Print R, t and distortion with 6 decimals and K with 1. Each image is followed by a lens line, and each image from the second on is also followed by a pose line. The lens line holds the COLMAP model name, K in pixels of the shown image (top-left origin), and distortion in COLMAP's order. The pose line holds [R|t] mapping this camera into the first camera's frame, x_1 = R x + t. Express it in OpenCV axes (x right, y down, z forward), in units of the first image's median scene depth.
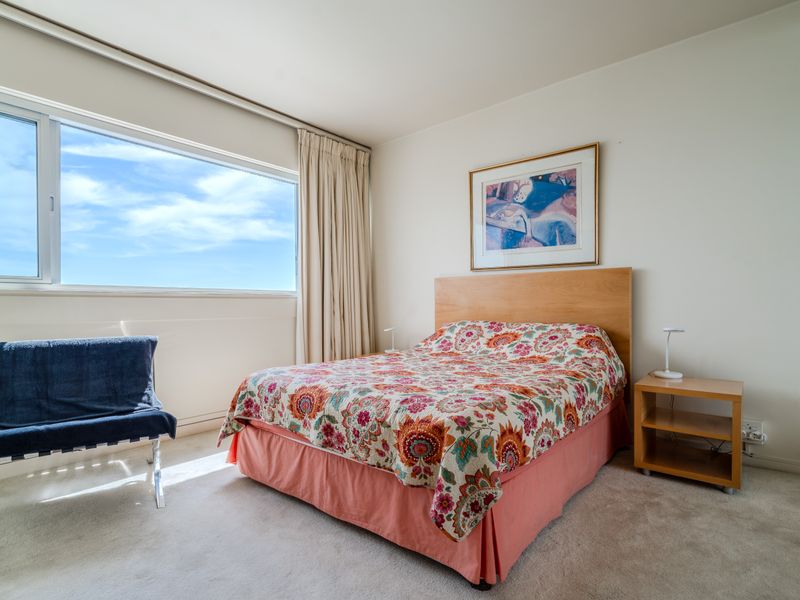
lens RADIAL K [[428.4, 0, 400.0], [0, 428.4, 300.0], [0, 0, 1]] dist [0.000558, 0.001204]
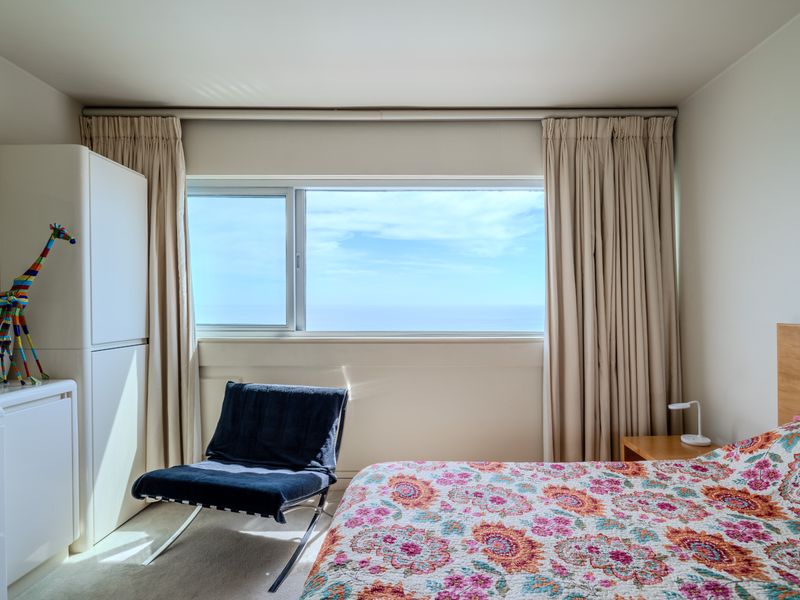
lens RADIAL K [[428.4, 0, 400.0], [0, 428.4, 300.0], [0, 0, 1]] dist [0.000558, 0.001204]
pose [[0.648021, -0.001096, -0.761621, 0.184905], [0.008246, 0.999950, 0.005577, -0.087664], [0.761577, -0.009894, 0.647998, 0.320687]]
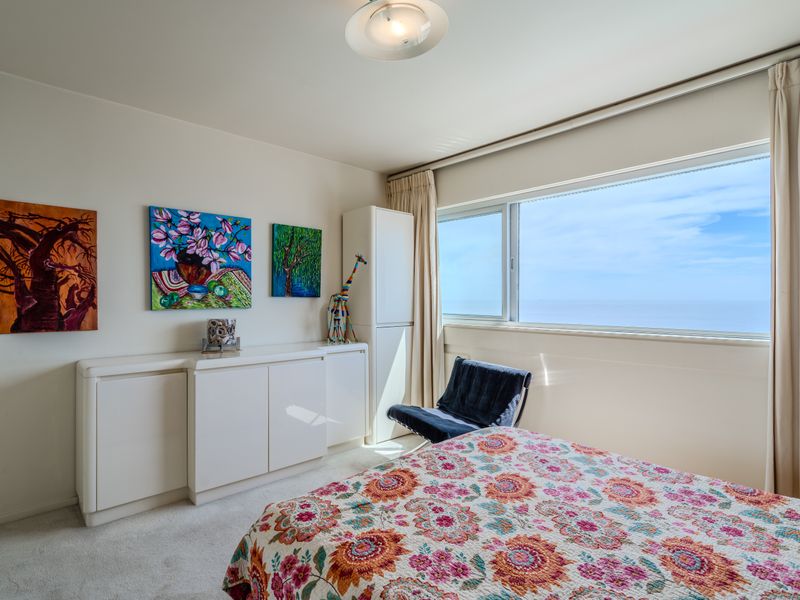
lens RADIAL K [[406.2, 0, 377.3], [0, 406.2, 296.0], [0, 0, 1]] dist [0.000008, 0.000602]
pose [[-0.136270, -0.002091, -0.990669, 0.402907], [0.016590, 0.999853, -0.004392, -0.085477], [0.990533, -0.017033, -0.136216, 0.524170]]
